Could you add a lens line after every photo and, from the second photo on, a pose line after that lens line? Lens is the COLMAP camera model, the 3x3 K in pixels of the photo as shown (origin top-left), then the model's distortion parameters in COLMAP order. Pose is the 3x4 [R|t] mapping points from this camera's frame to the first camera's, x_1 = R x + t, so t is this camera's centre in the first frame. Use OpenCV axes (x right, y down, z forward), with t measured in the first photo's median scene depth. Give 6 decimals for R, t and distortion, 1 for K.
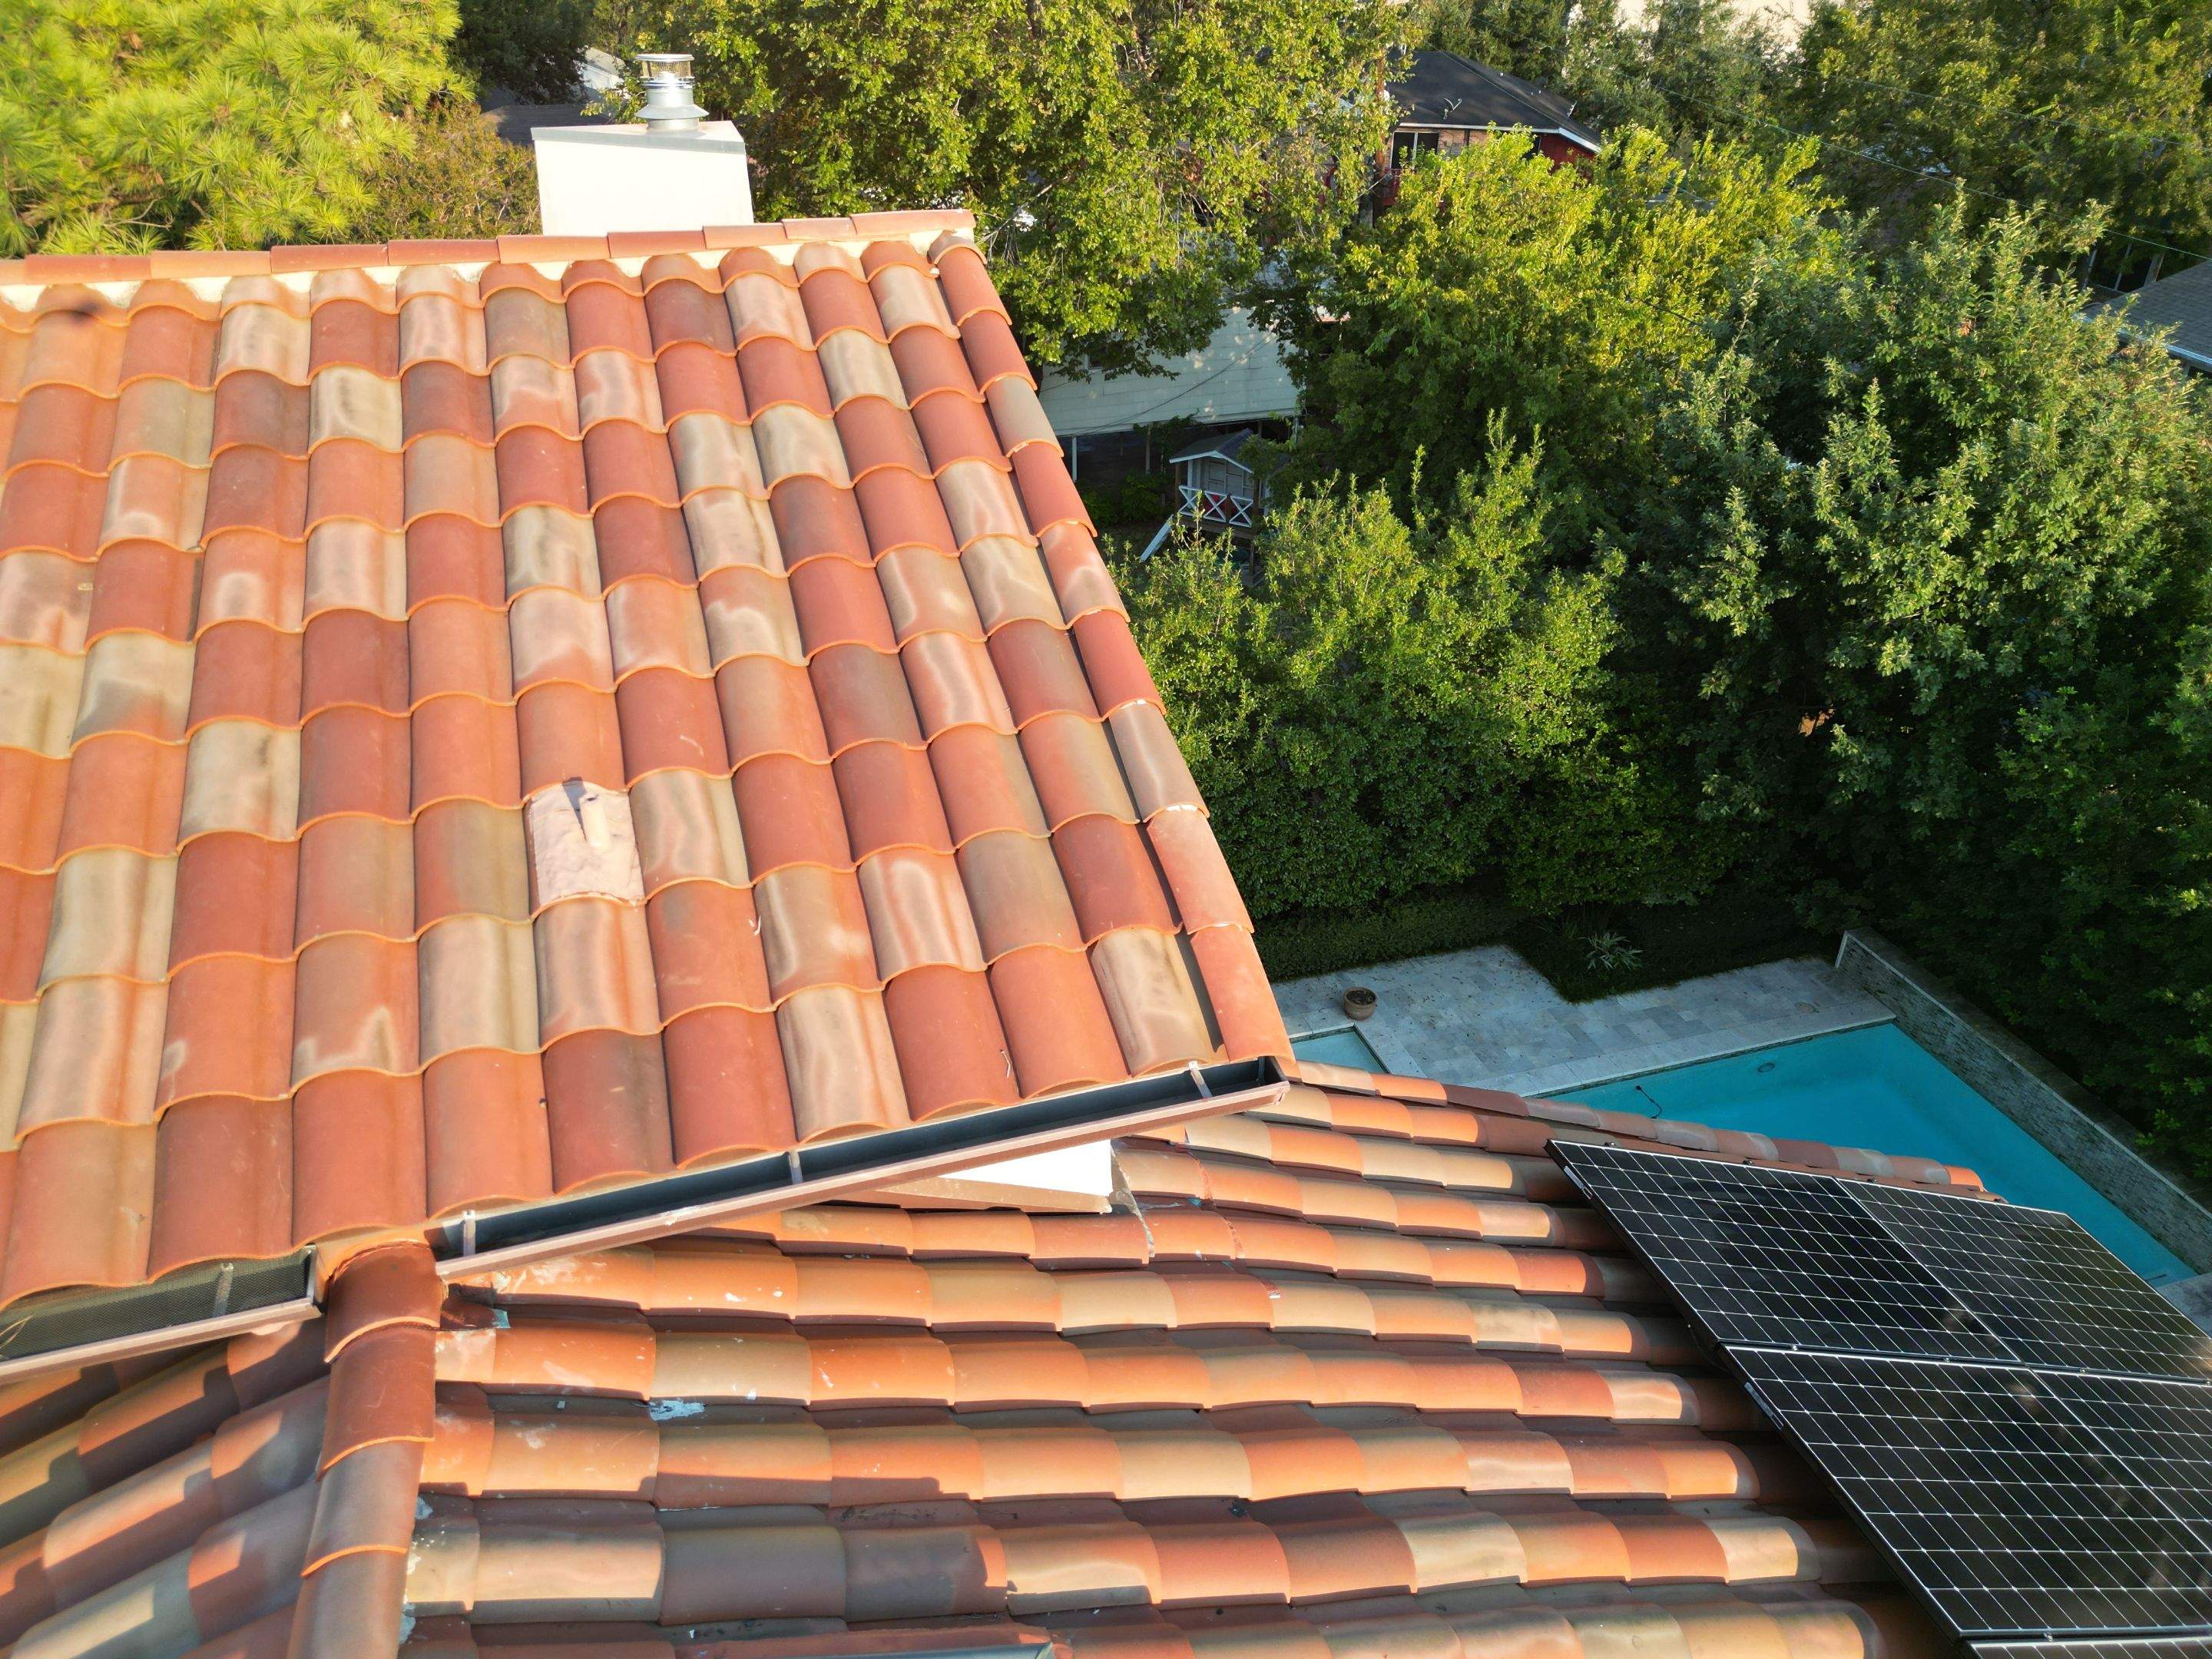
lens RADIAL K [[1558.5, 0, 1099.8], [0, 1558.5, 831.5], [0, 0, 1]] dist [0.047472, -0.035774]
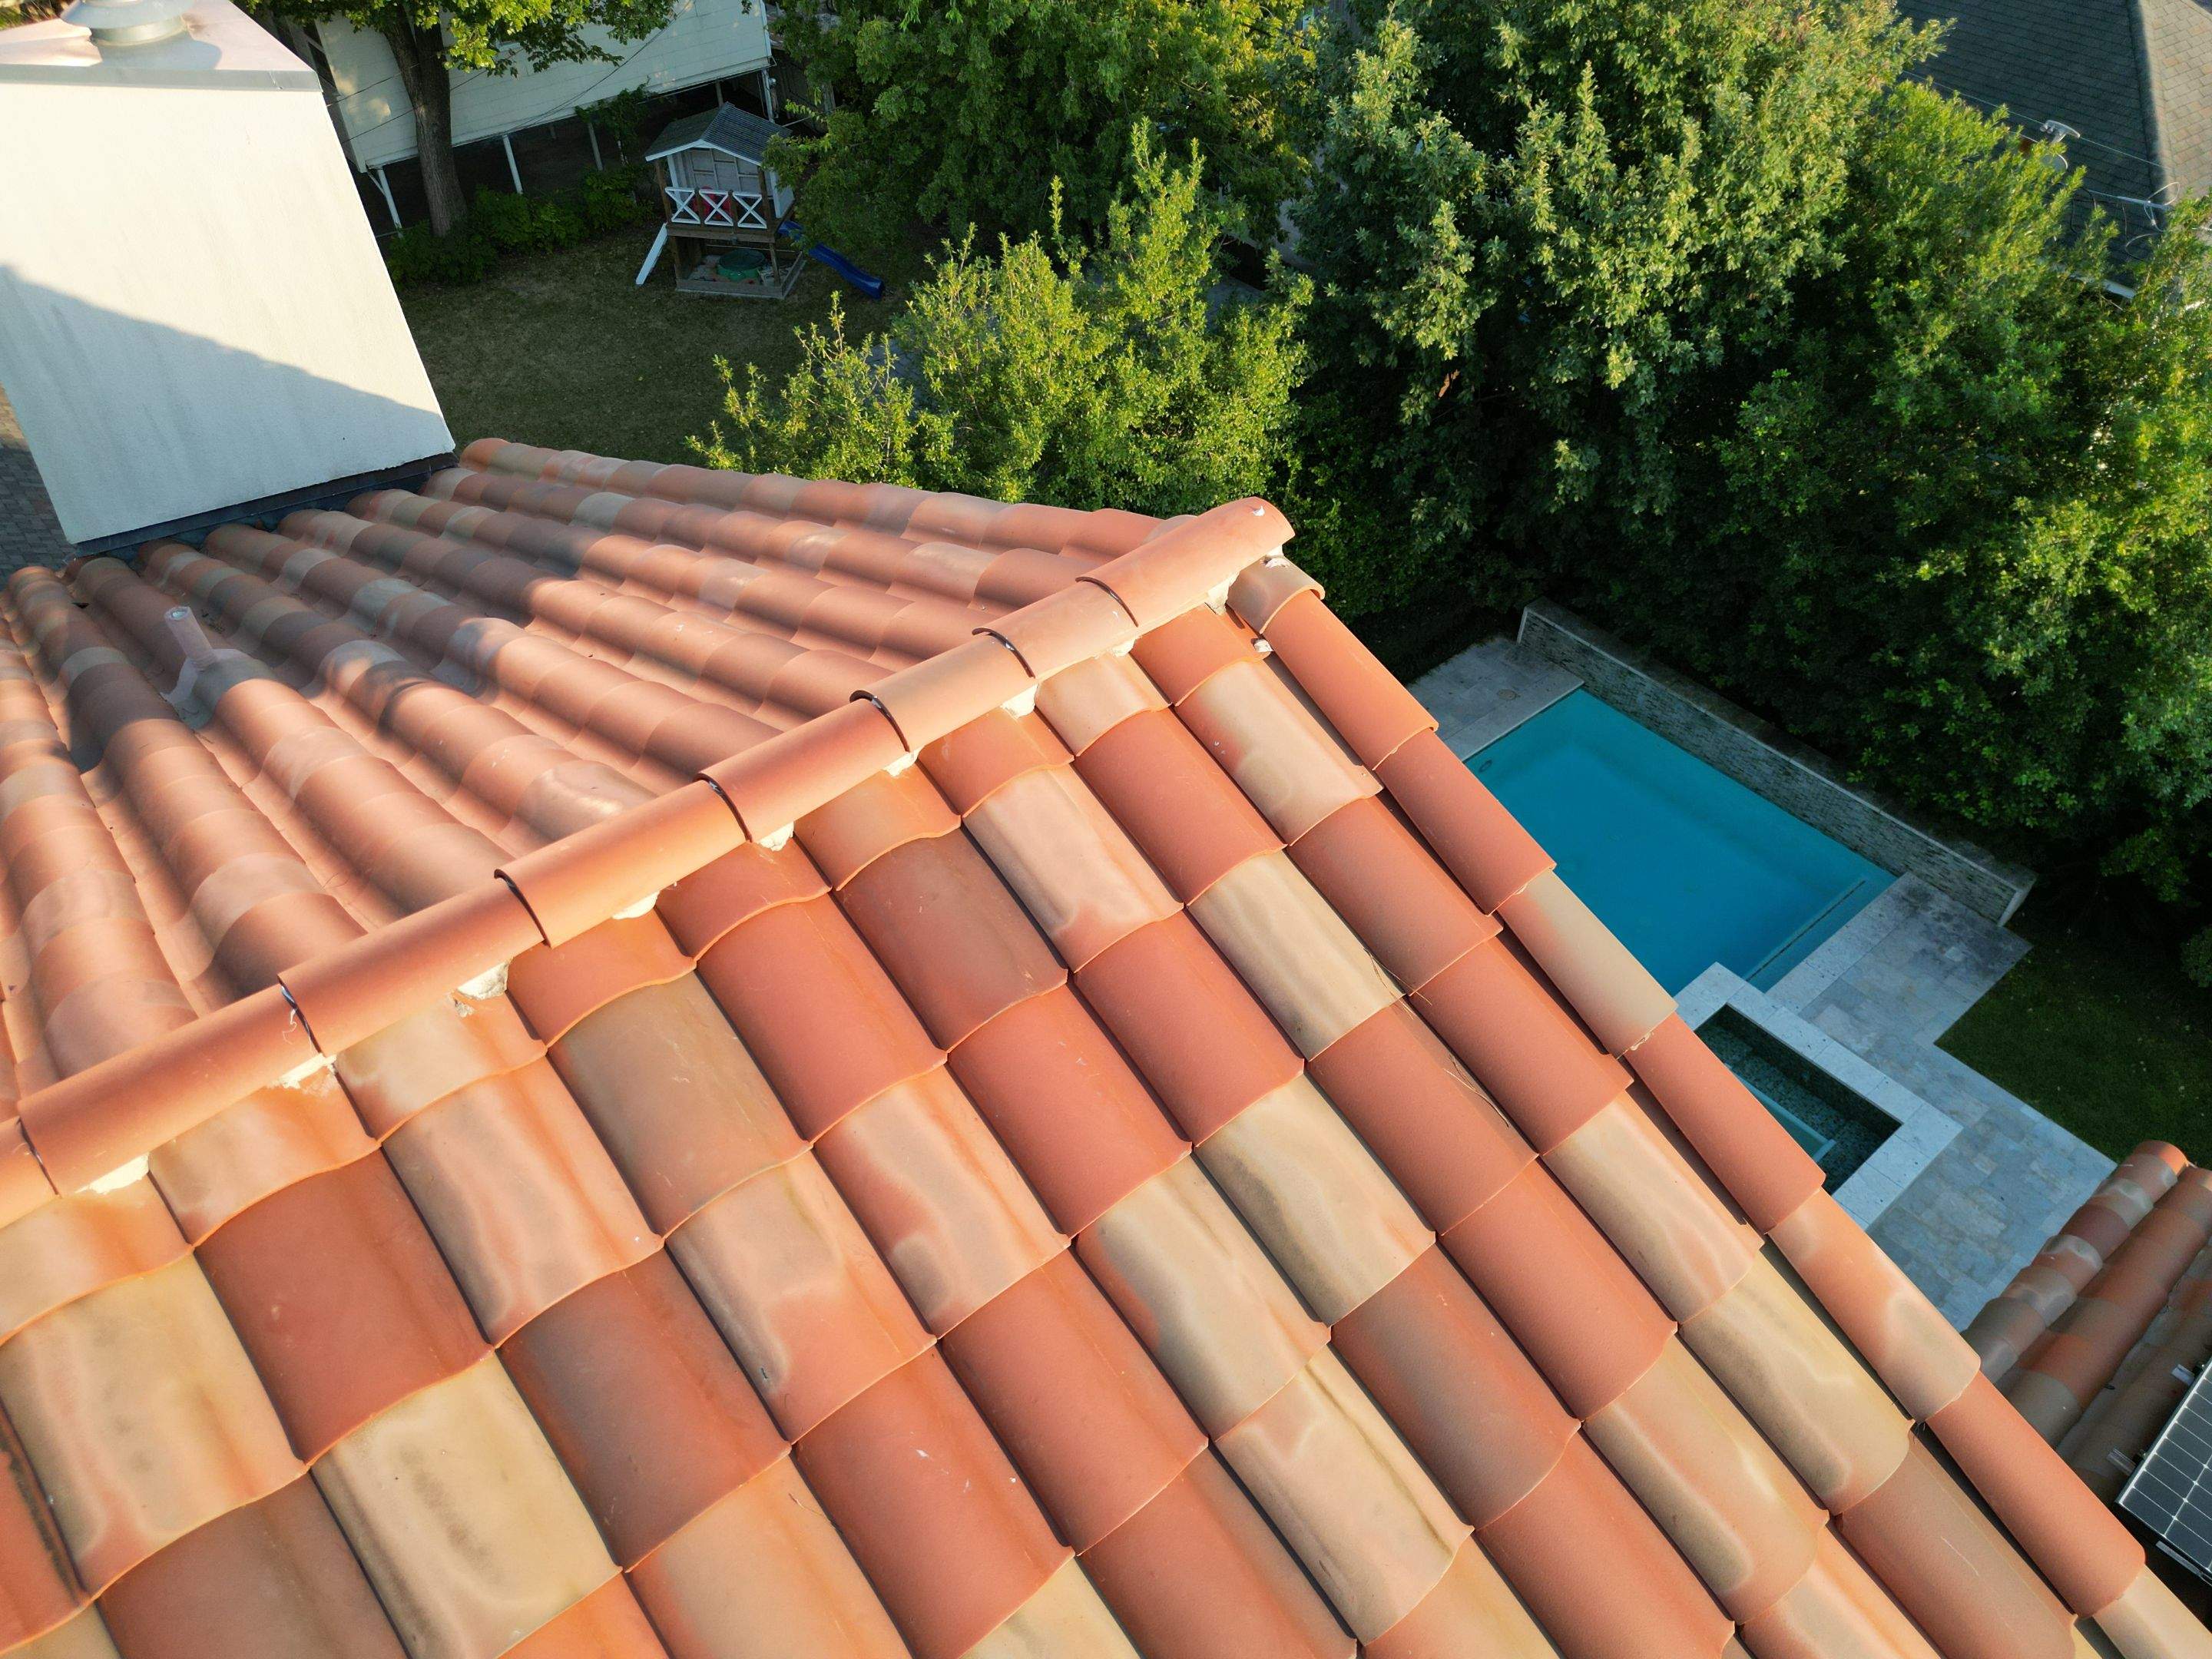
lens RADIAL K [[1558.5, 0, 1092.6], [0, 1558.5, 822.8], [0, 0, 1]] dist [0.047472, -0.035774]
pose [[0.926244, -0.266682, 0.266370, -0.105484], [0.197534, 0.945315, 0.259540, -0.147440], [-0.321018, -0.187780, 0.928270, 0.160667]]
